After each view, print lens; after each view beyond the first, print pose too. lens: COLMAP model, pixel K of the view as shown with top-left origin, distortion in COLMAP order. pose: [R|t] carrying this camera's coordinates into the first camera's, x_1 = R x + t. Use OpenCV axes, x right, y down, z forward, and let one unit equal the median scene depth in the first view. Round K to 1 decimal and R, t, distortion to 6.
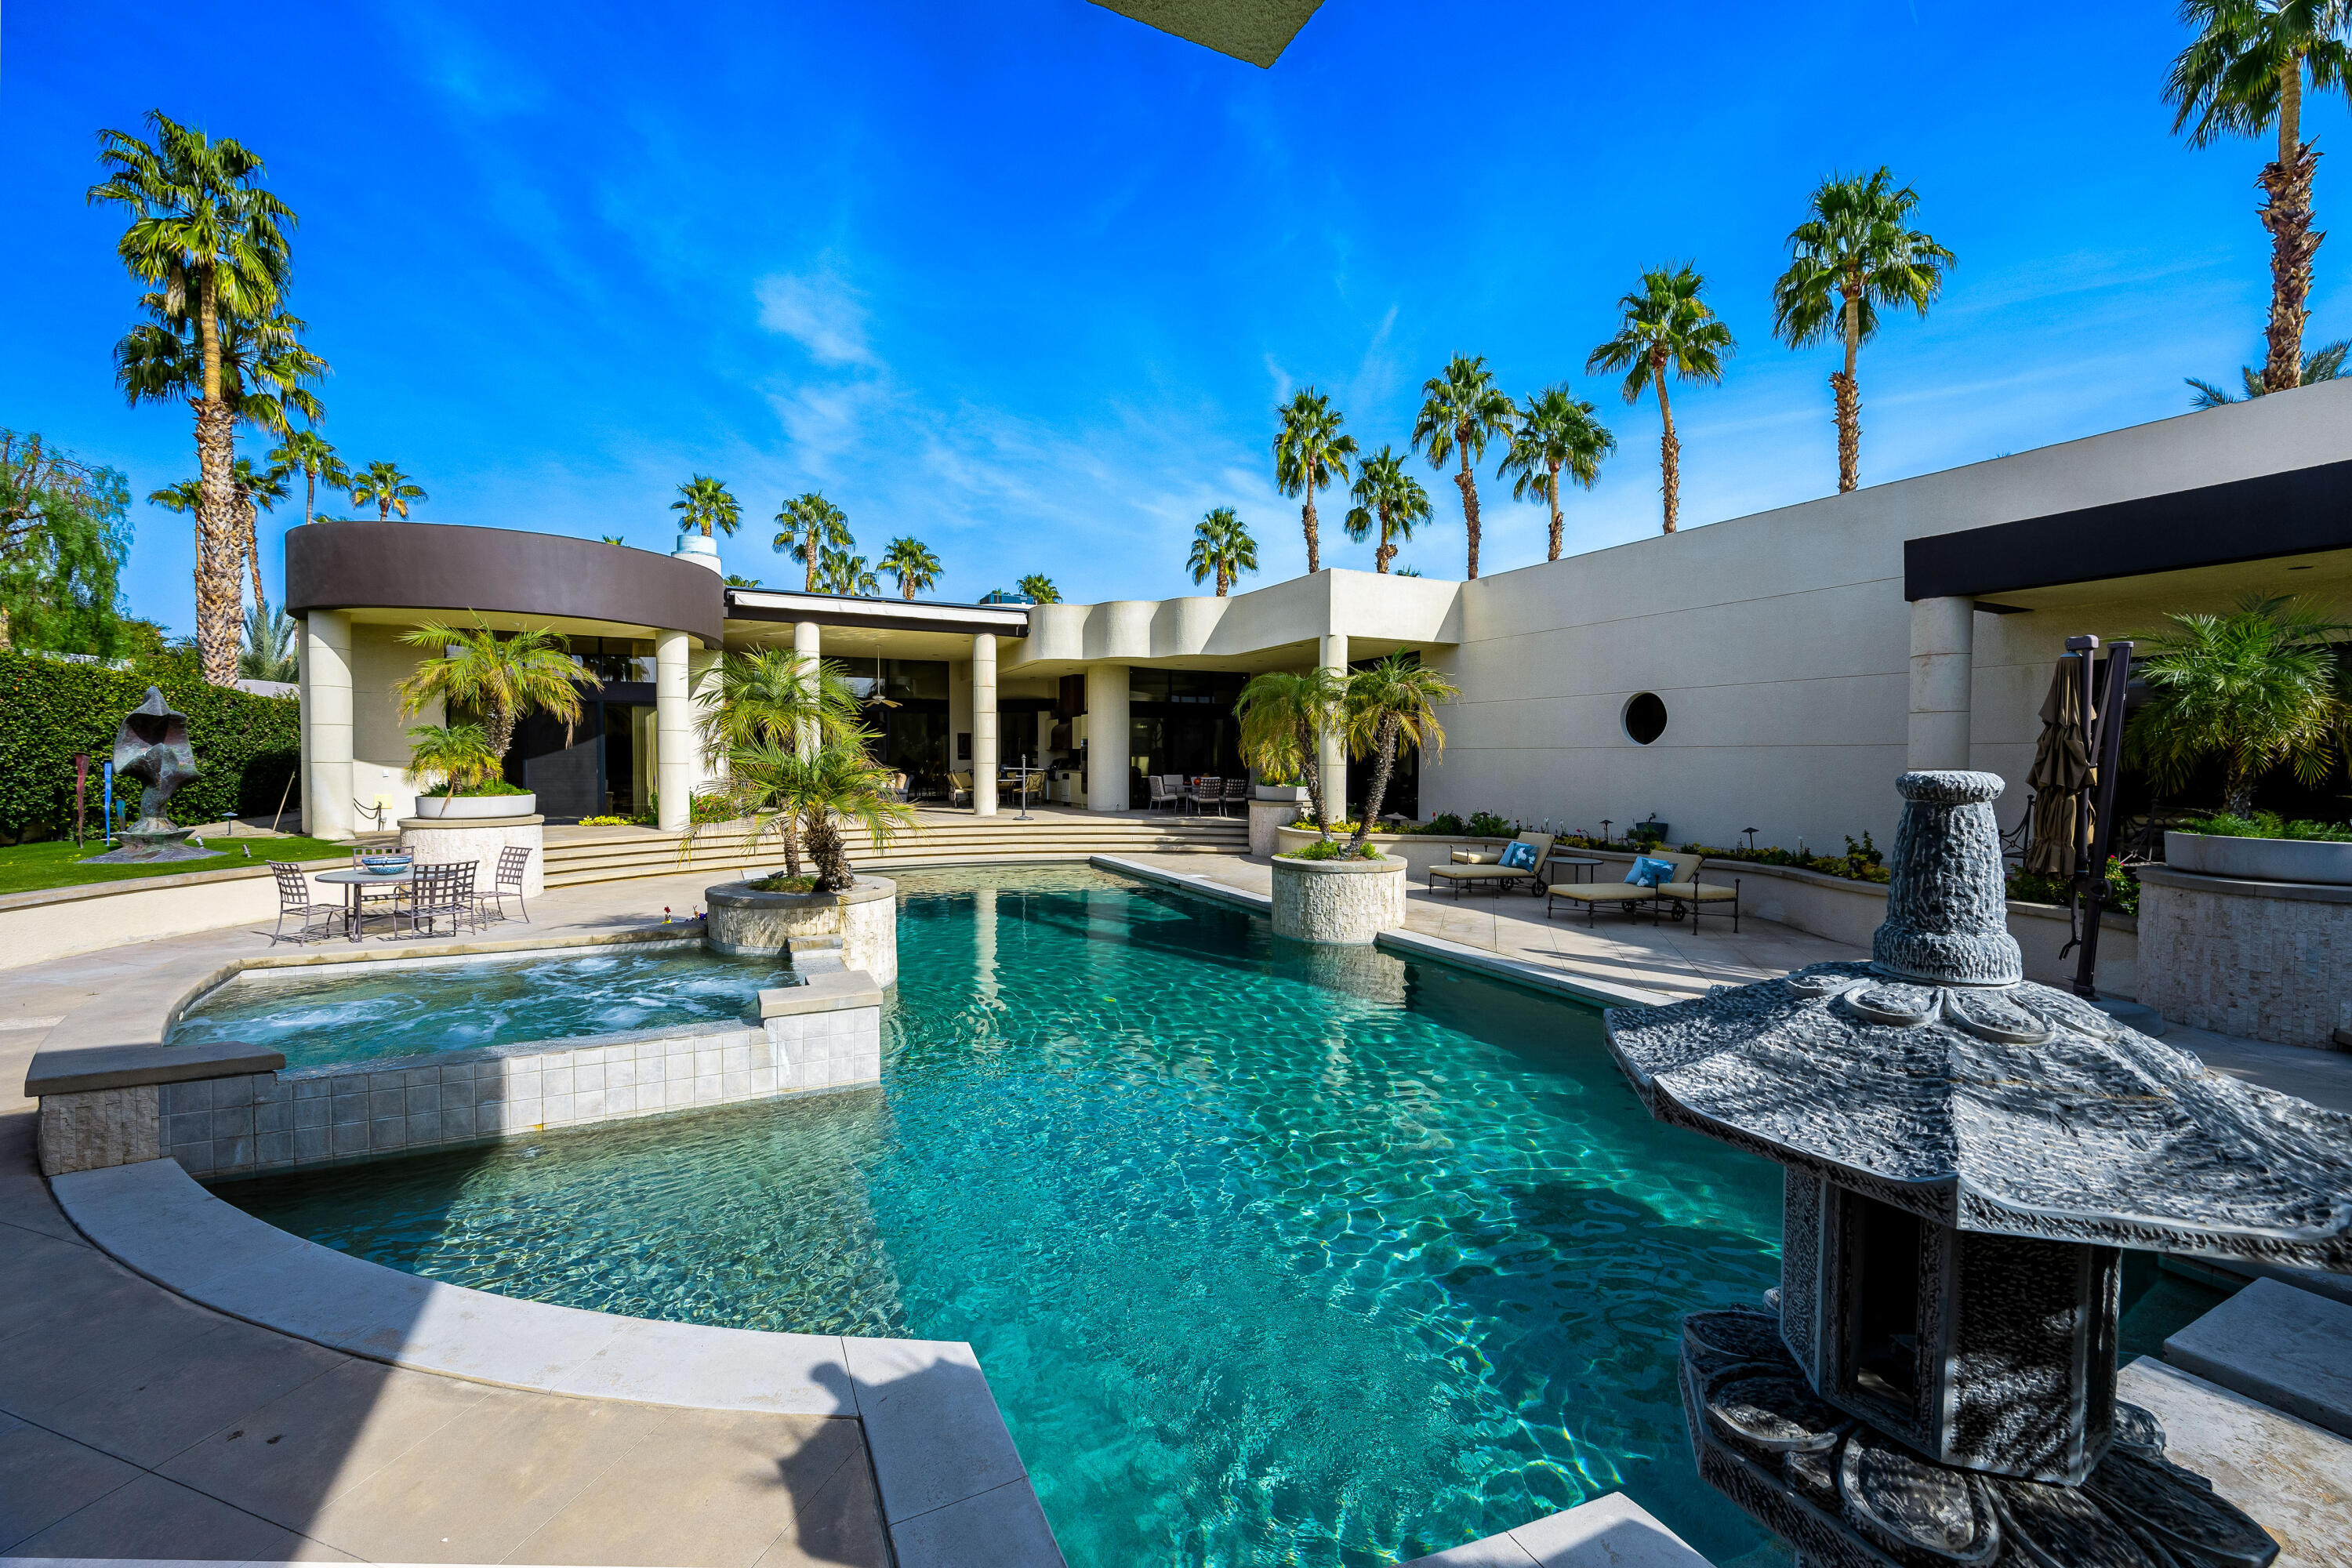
lens RADIAL K [[921.6, 0, 1176.0], [0, 921.6, 784.0], [0, 0, 1]] dist [-0.001056, 0.000033]
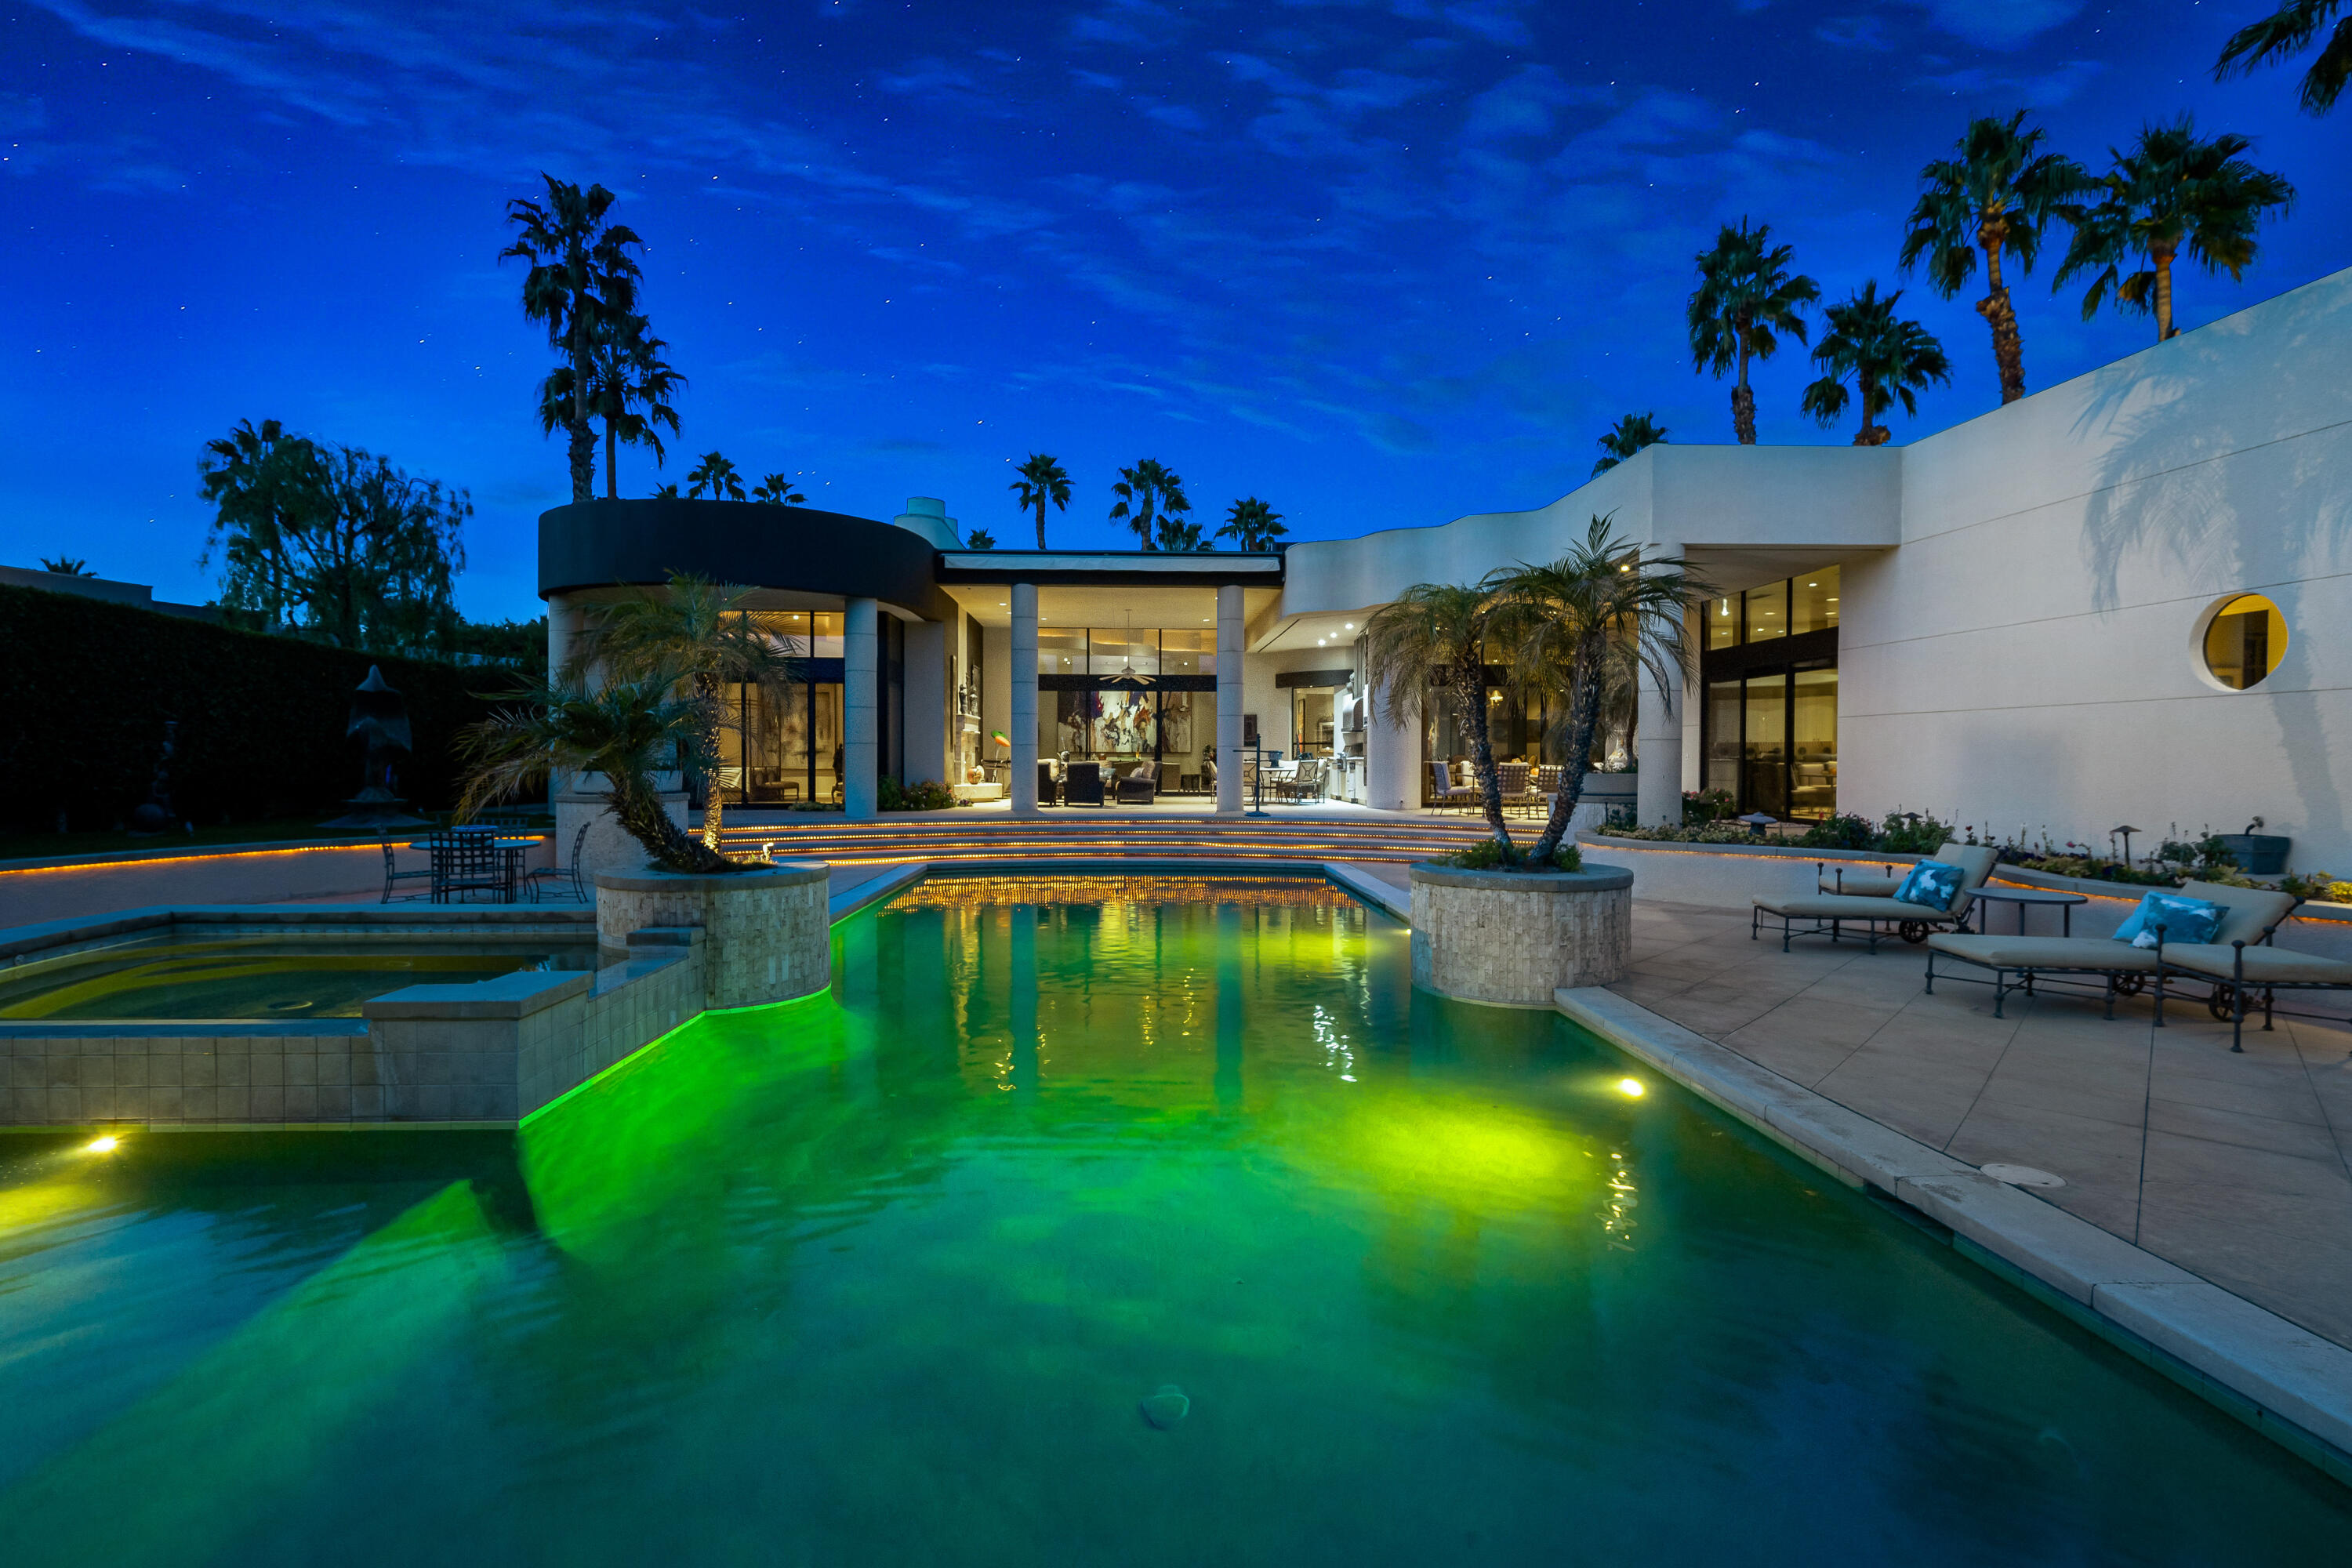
lens RADIAL K [[1083.5, 0, 1169.2], [0, 1083.5, 775.5], [0, 0, 1]] dist [-0.000024, -0.000458]
pose [[0.913113, 0.005352, -0.407672, 0.132847], [-0.010883, 0.999878, -0.011248, 0.014172], [0.407562, 0.014708, 0.913059, 0.114757]]
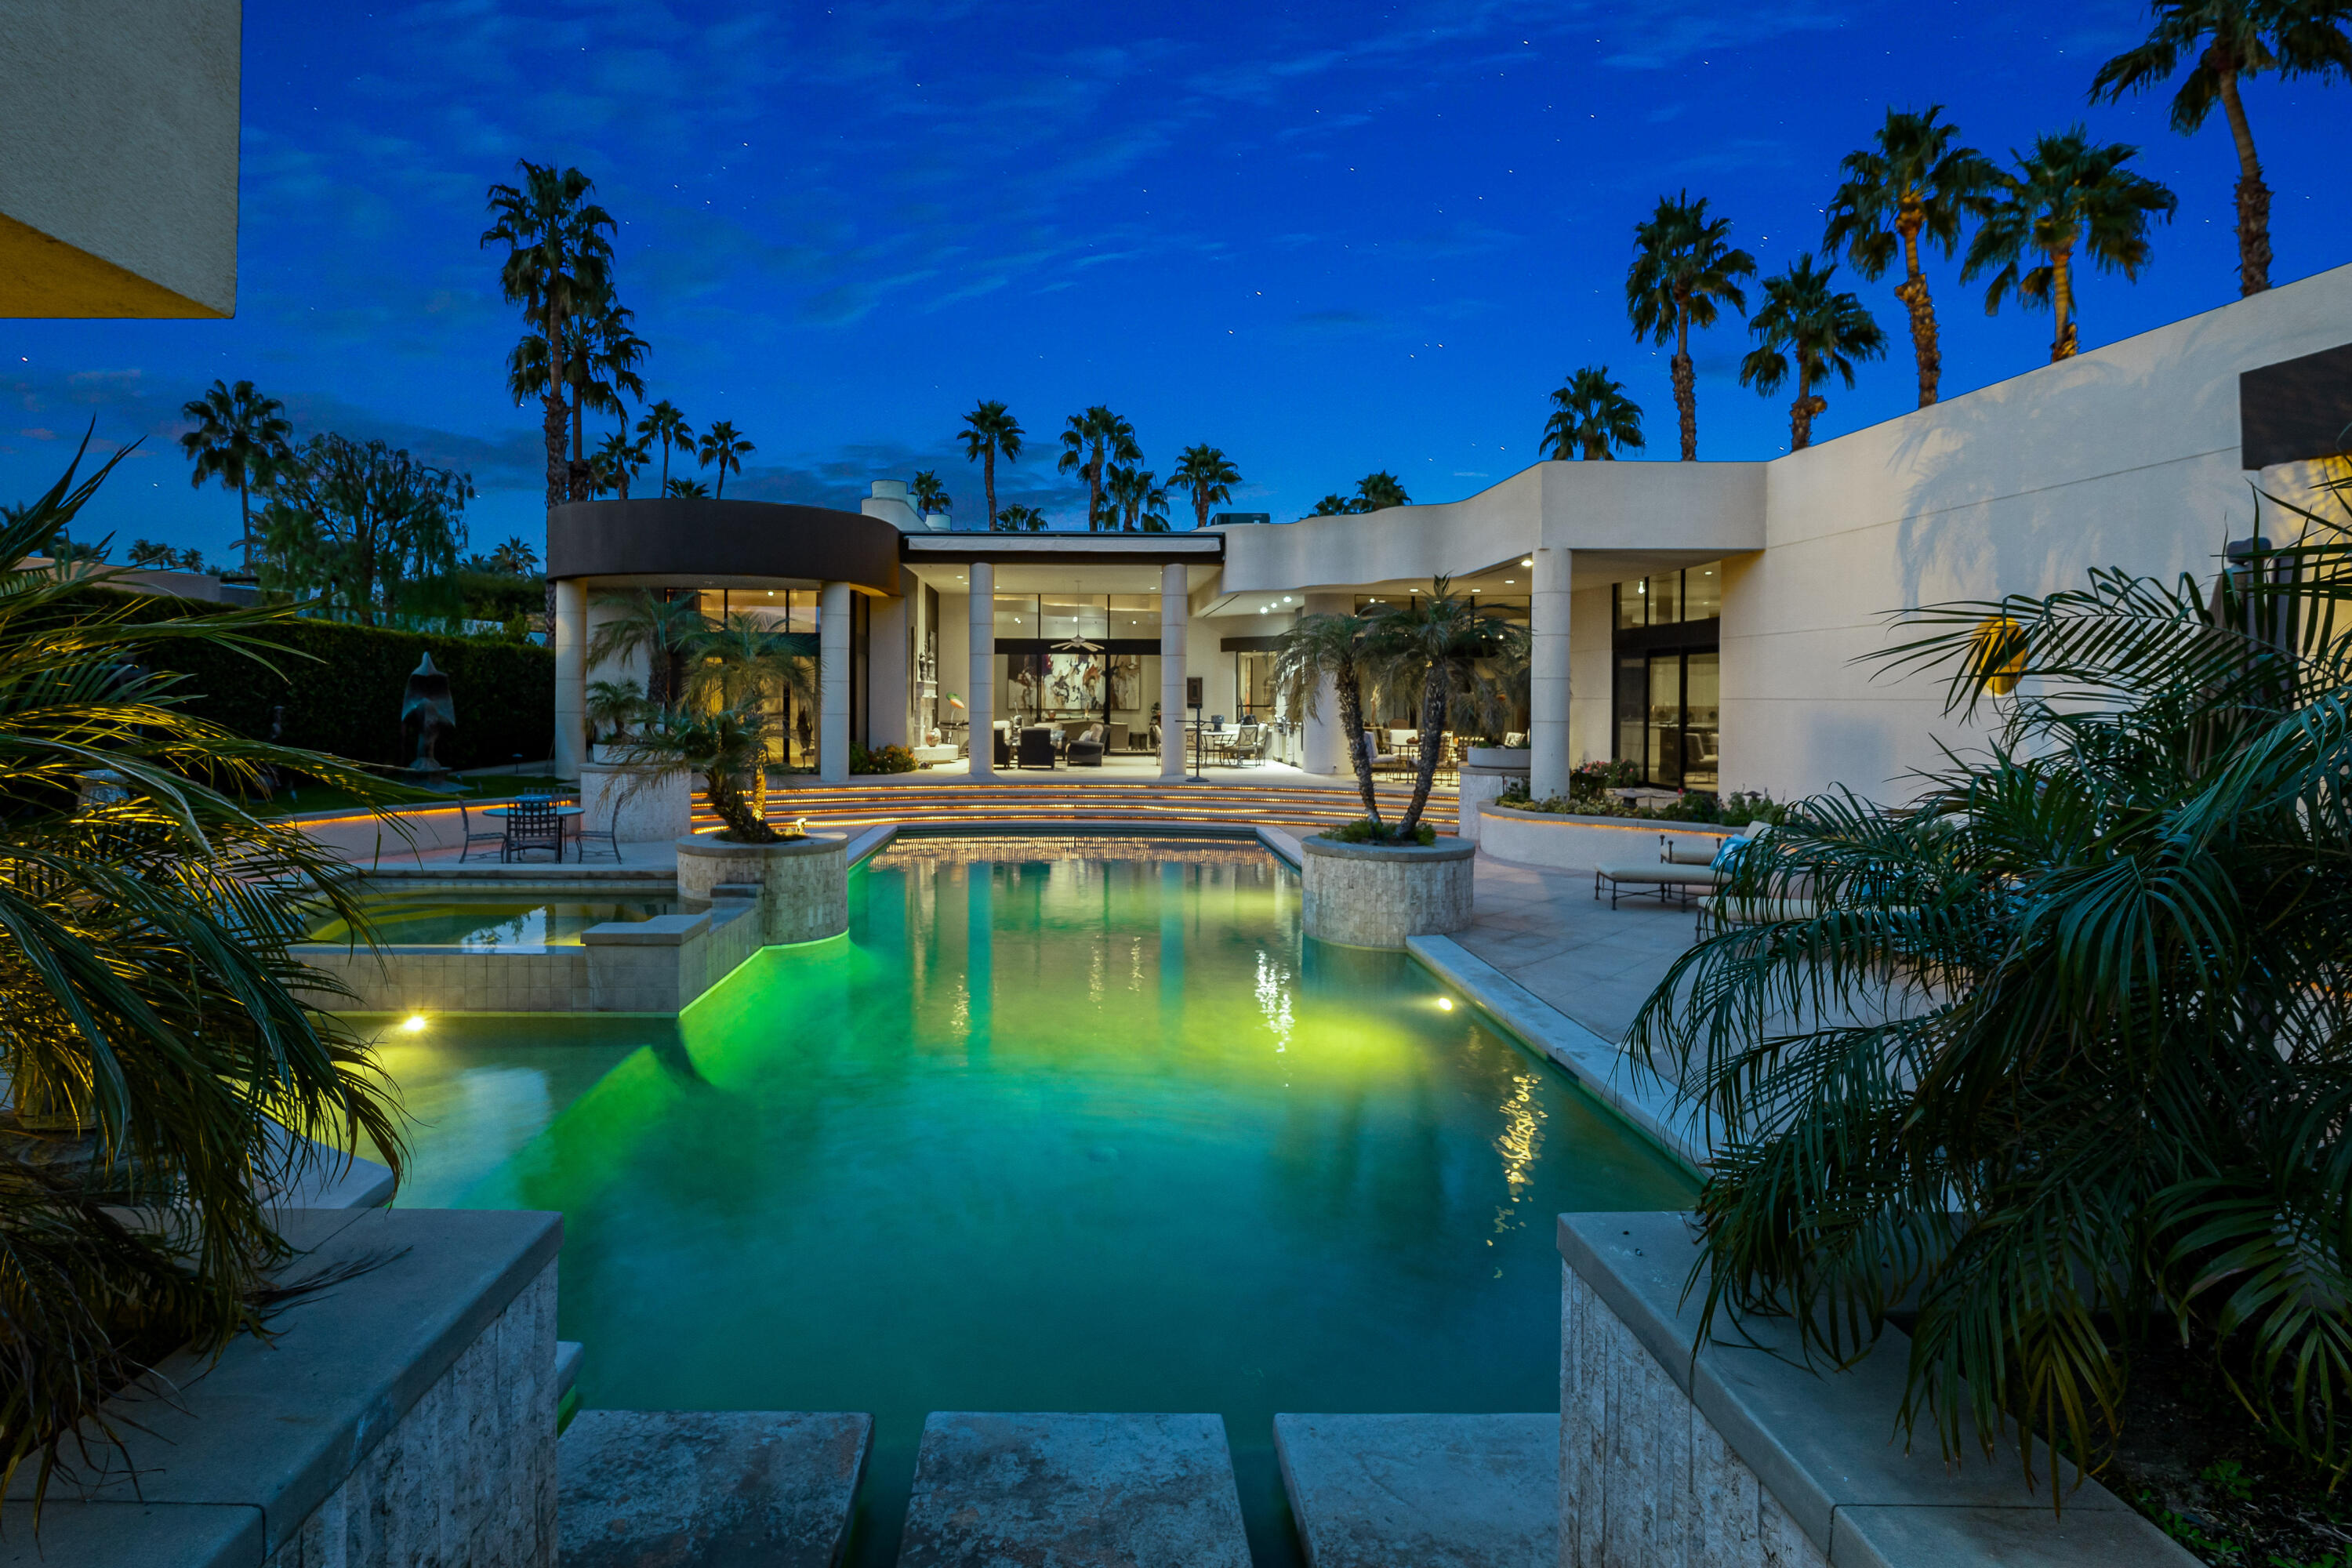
lens RADIAL K [[1164.0, 0, 1081.4], [0, 1164.0, 708.4], [0, 0, 1]] dist [-0.000315, -0.000403]
pose [[0.898859, 0.004278, -0.438218, 0.194163], [-0.014043, 0.999720, -0.019045, -0.006335], [0.438014, 0.023273, 0.898667, -0.013540]]
